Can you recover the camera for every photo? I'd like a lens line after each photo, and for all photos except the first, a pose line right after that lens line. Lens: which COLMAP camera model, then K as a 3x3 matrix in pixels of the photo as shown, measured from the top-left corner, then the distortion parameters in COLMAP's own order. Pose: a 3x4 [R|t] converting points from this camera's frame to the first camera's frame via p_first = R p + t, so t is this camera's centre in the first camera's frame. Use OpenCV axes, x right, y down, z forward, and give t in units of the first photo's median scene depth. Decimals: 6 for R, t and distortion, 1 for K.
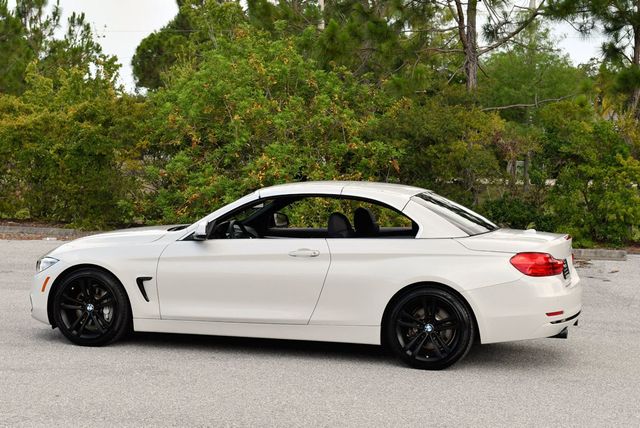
lens RADIAL K [[1460.1, 0, 320.0], [0, 1460.1, 214.0], [0, 0, 1]] dist [0.051921, -0.087901]
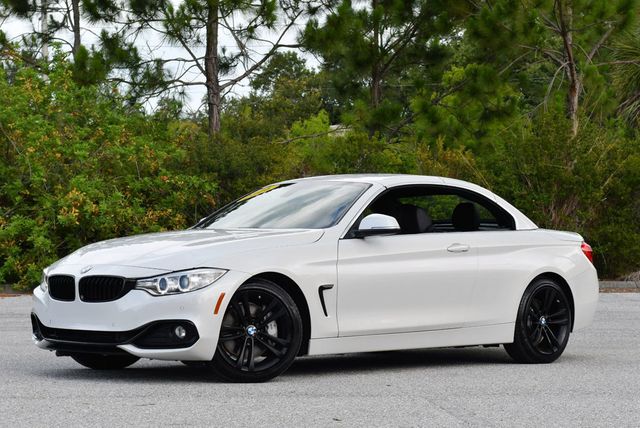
lens RADIAL K [[1673.4, 0, 320.0], [0, 1673.4, 214.0], [0, 0, 1]] dist [0.041976, 0.803387]
pose [[0.923476, -0.015050, 0.383361, -0.277525], [0.037123, 0.998047, -0.050245, 0.029322], [-0.381856, 0.060632, 0.922231, 0.010771]]
